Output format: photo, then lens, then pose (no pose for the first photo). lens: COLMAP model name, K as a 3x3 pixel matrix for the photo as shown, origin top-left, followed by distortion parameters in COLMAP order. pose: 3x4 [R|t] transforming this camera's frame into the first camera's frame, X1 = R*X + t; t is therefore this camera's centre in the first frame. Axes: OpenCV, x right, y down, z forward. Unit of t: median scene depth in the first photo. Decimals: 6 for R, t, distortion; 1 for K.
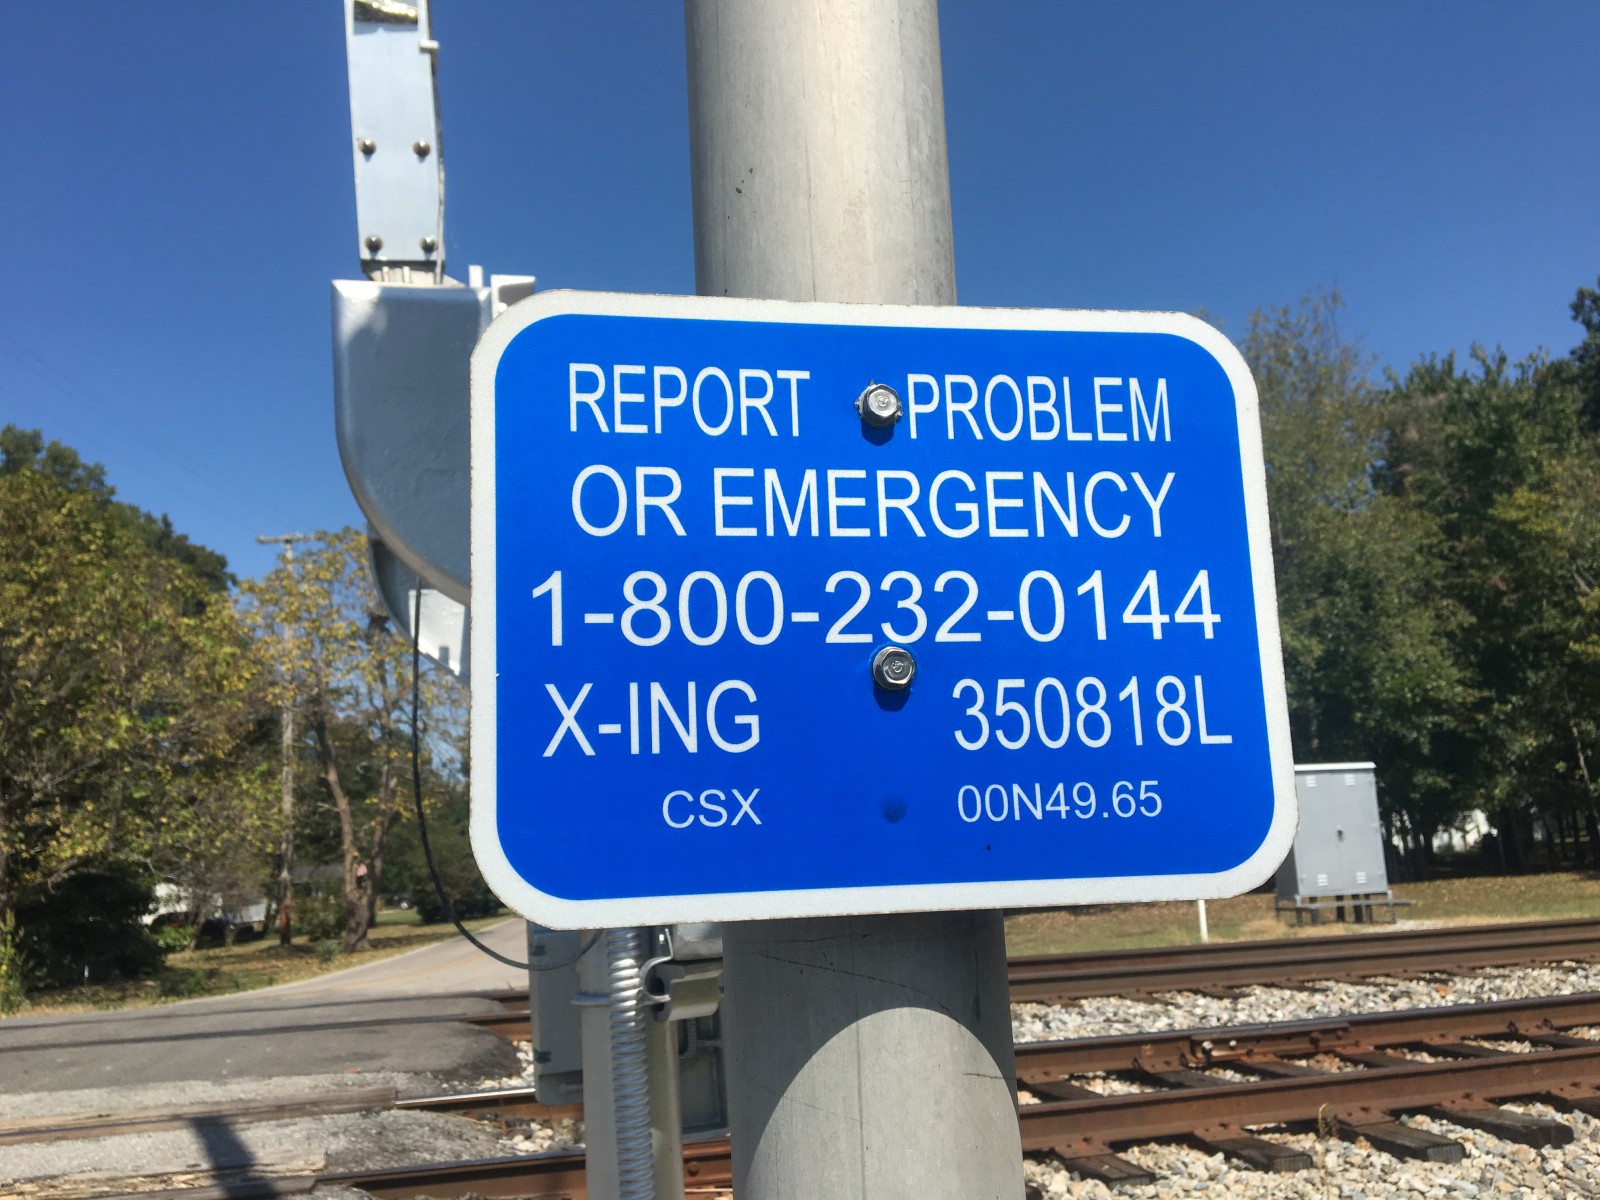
lens RADIAL K [[1333.1, 0, 748.0], [0, 1333.1, 659.6], [0, 0, 1]] dist [0.082905, -0.117288]
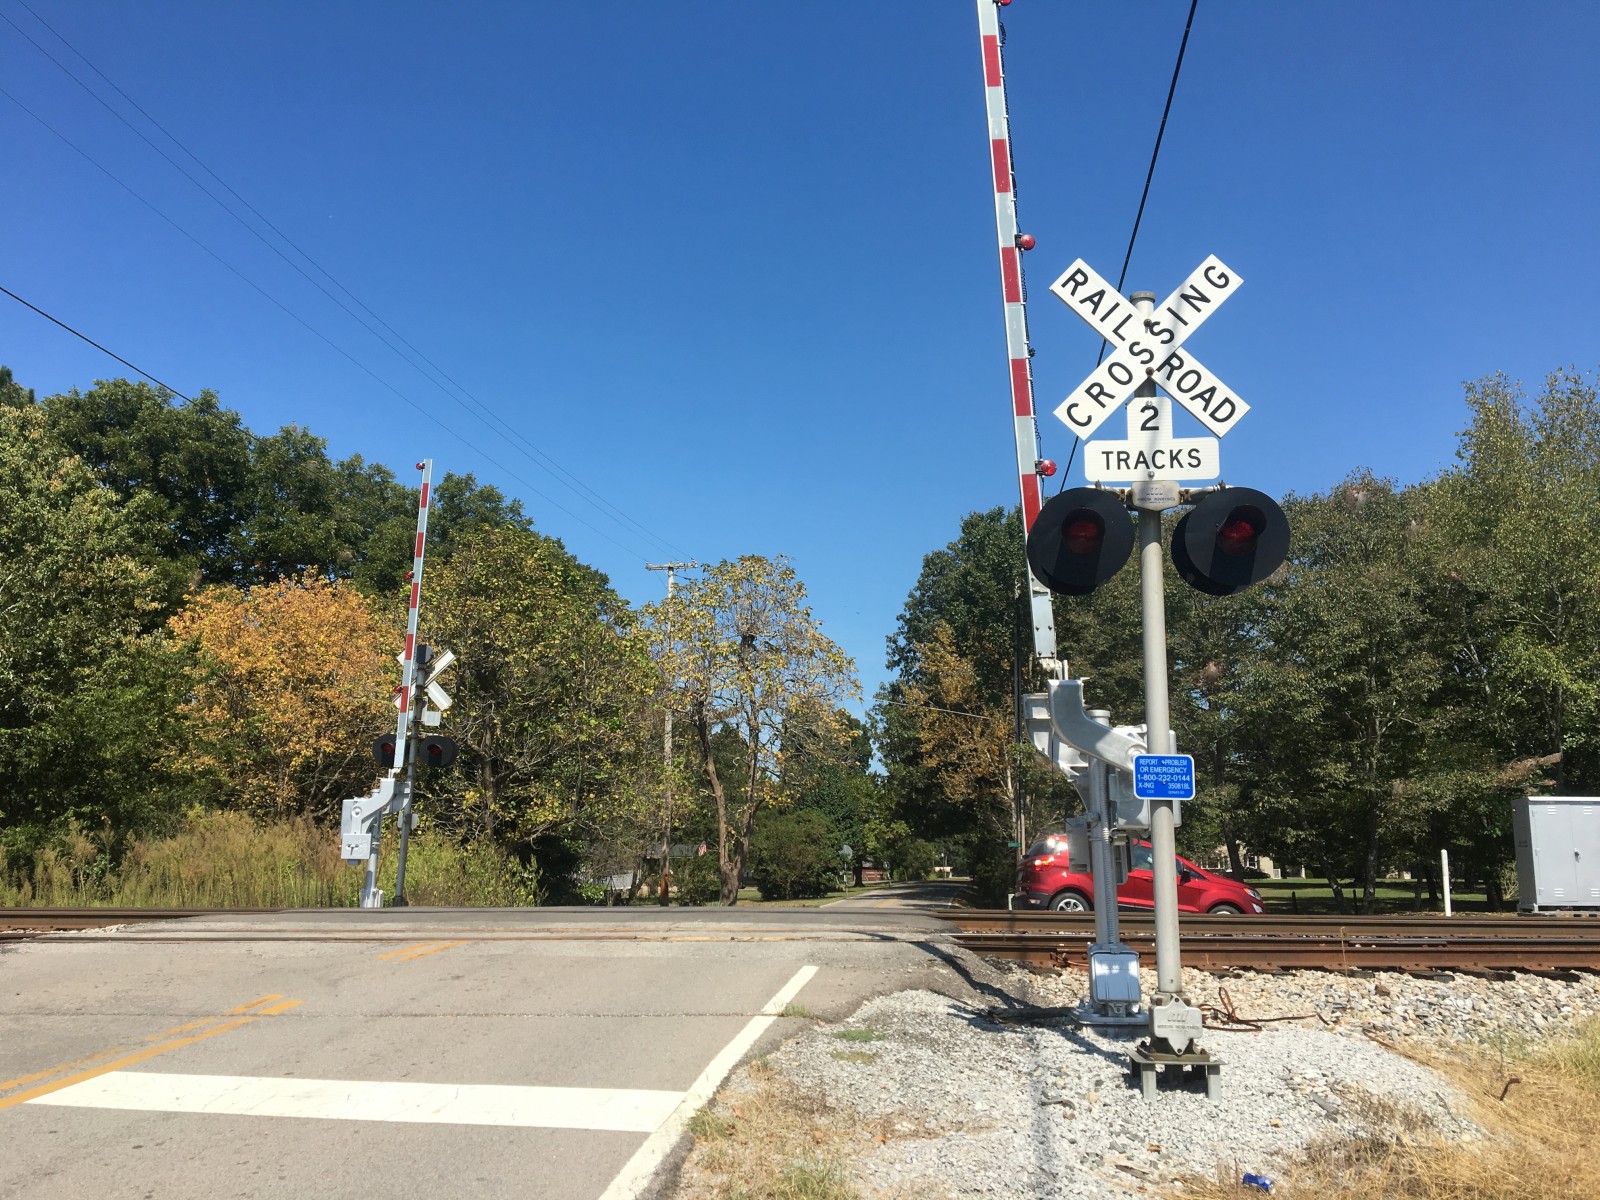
lens RADIAL K [[1333.1, 0, 787.0], [0, 1333.1, 621.3], [0, 0, 1]] dist [0.082905, -0.117288]
pose [[0.981102, 0.021466, -0.192299, -0.015804], [-0.027020, 0.999289, -0.026306, -0.017352], [0.191597, 0.031005, 0.980984, -0.196437]]
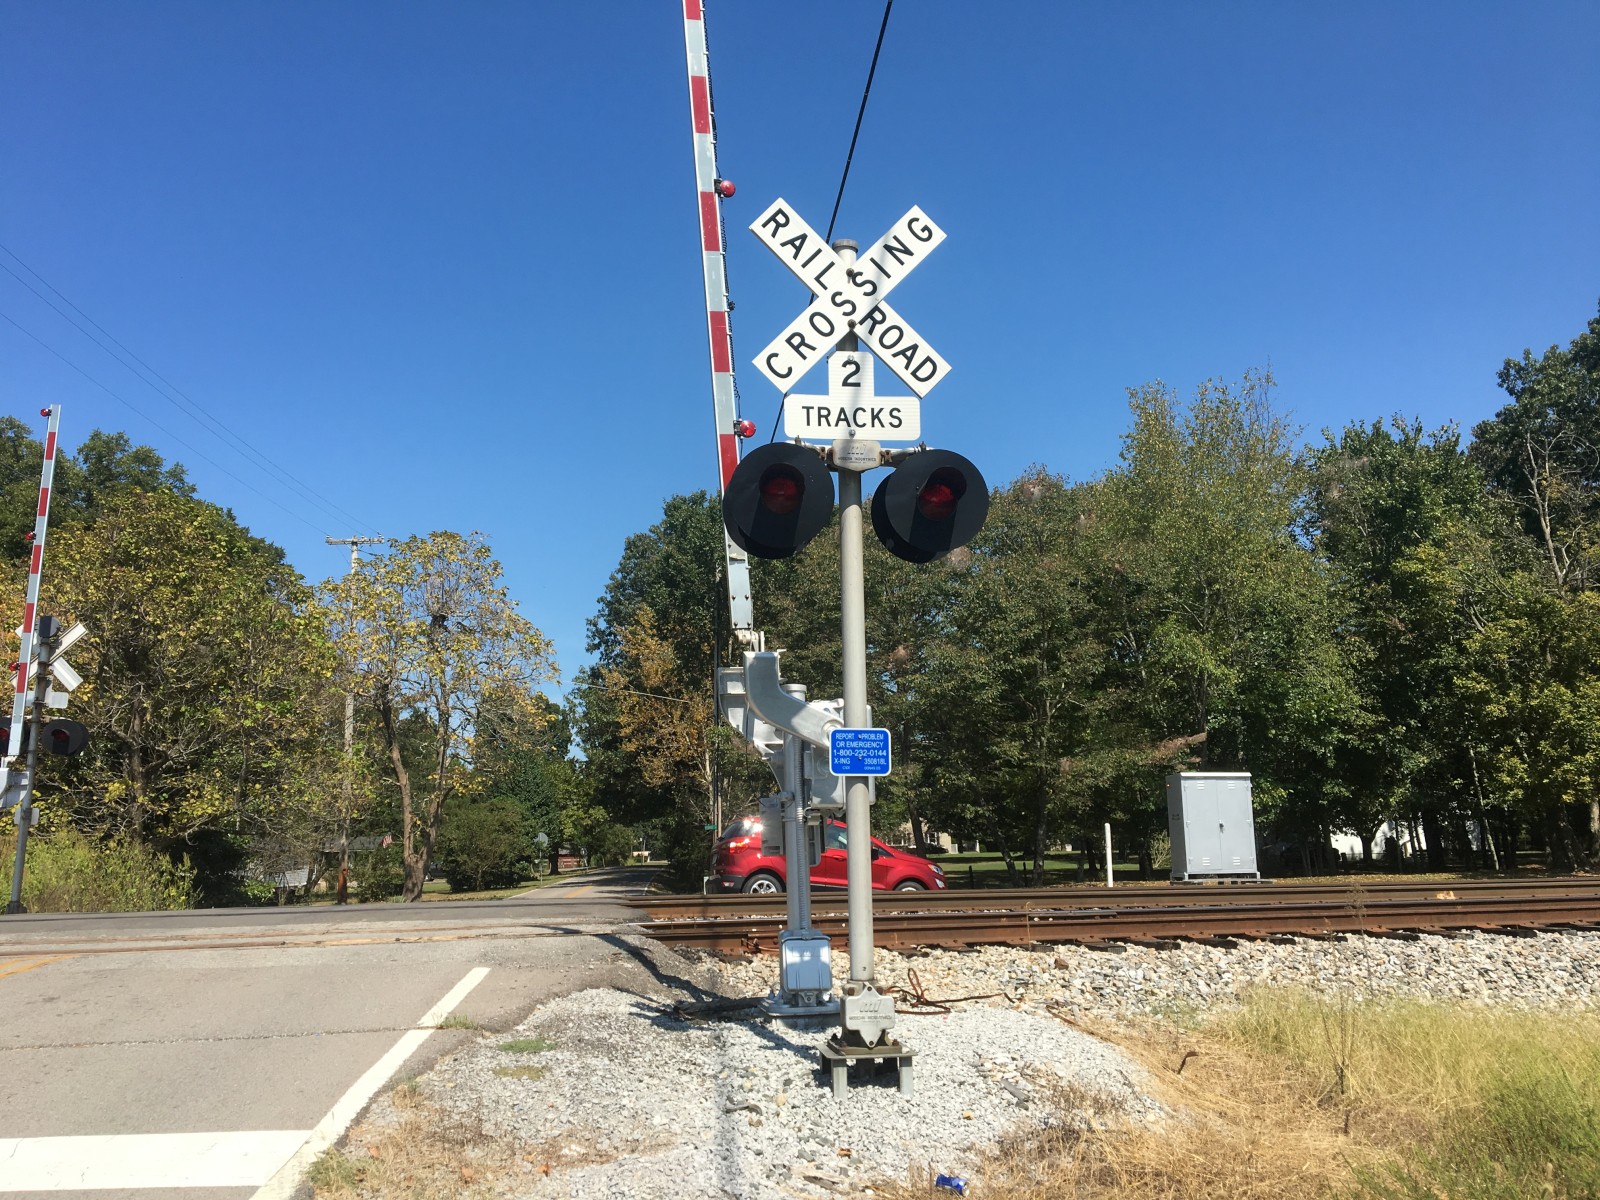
lens RADIAL K [[1333.1, 0, 777.5], [0, 1333.1, 607.5], [0, 0, 1]] dist [0.082905, -0.117288]
pose [[0.999124, 0.036064, 0.021238, -0.015060], [-0.035370, 0.998855, -0.032198, -0.014814], [-0.022375, 0.031418, 0.999256, -0.176760]]
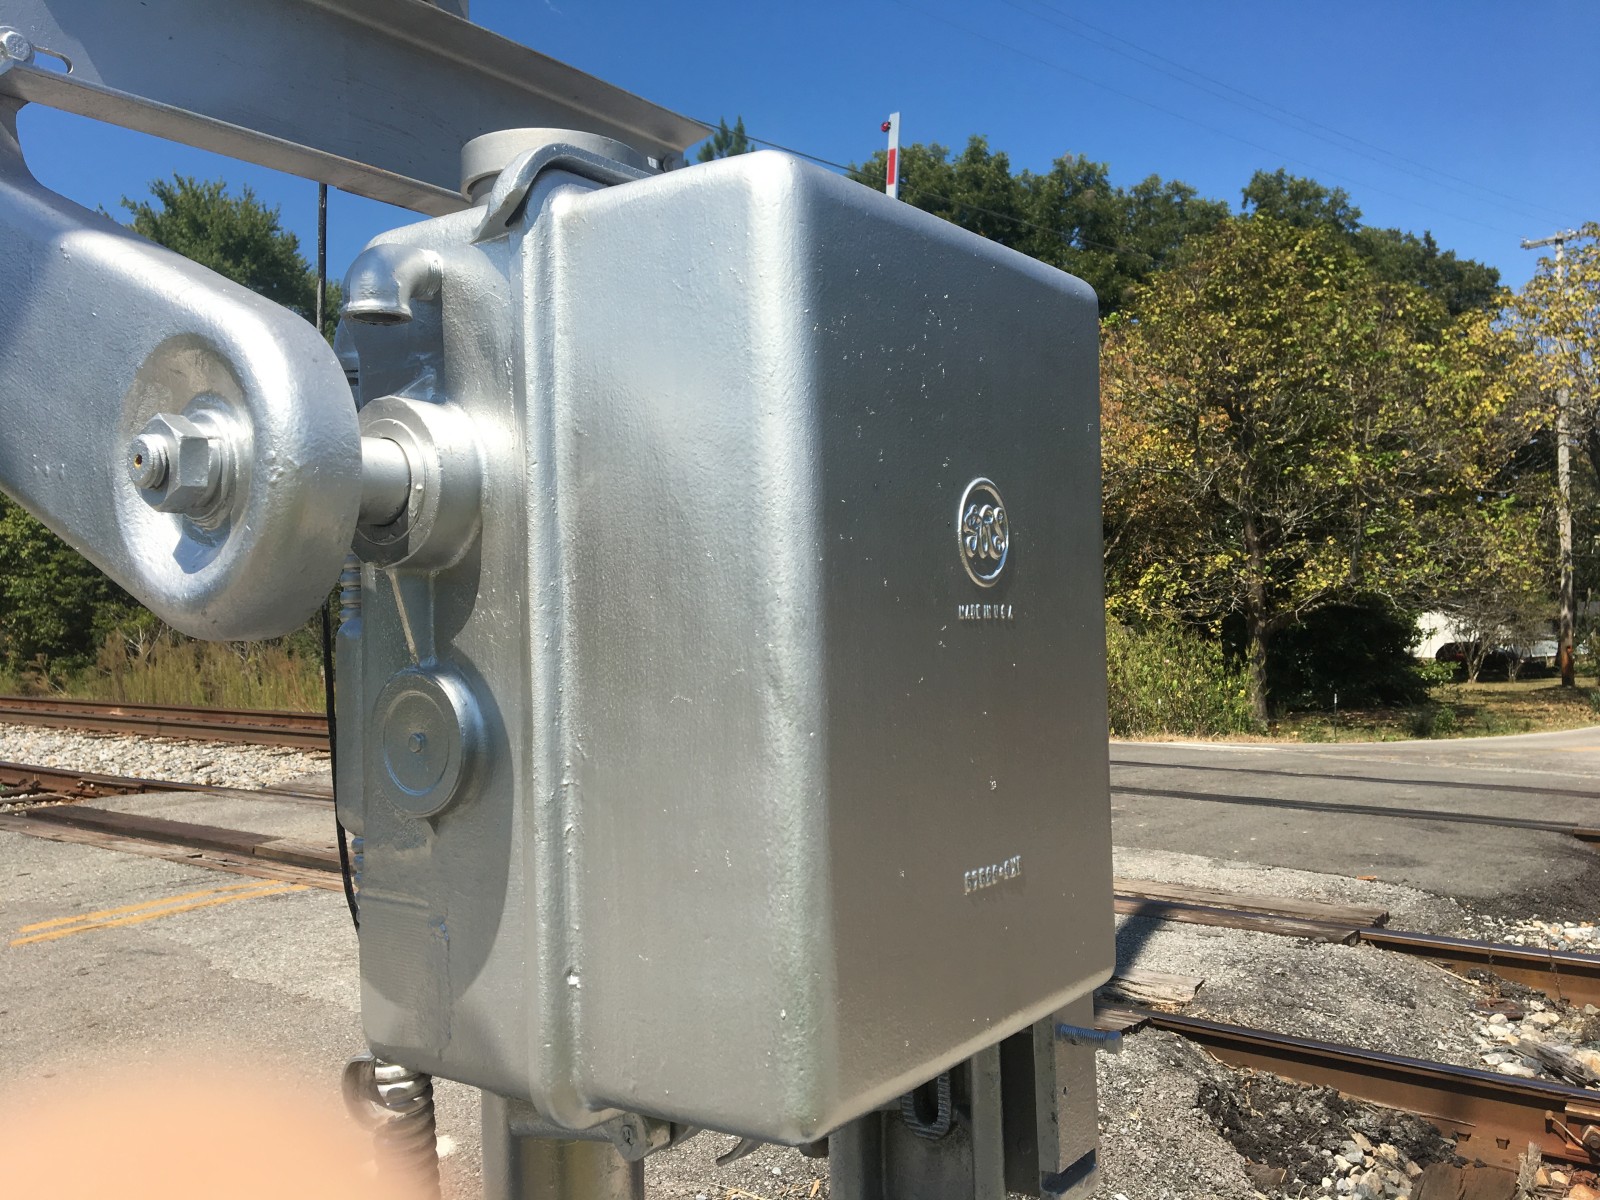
lens RADIAL K [[1333.1, 0, 832.0], [0, 1333.1, 618.3], [0, 0, 1]] dist [0.082905, -0.117288]
pose [[0.664244, 0.047176, -0.746026, 0.023126], [0.080113, 0.987766, 0.133793, -0.000366], [0.743210, -0.148638, 0.652338, 0.040880]]
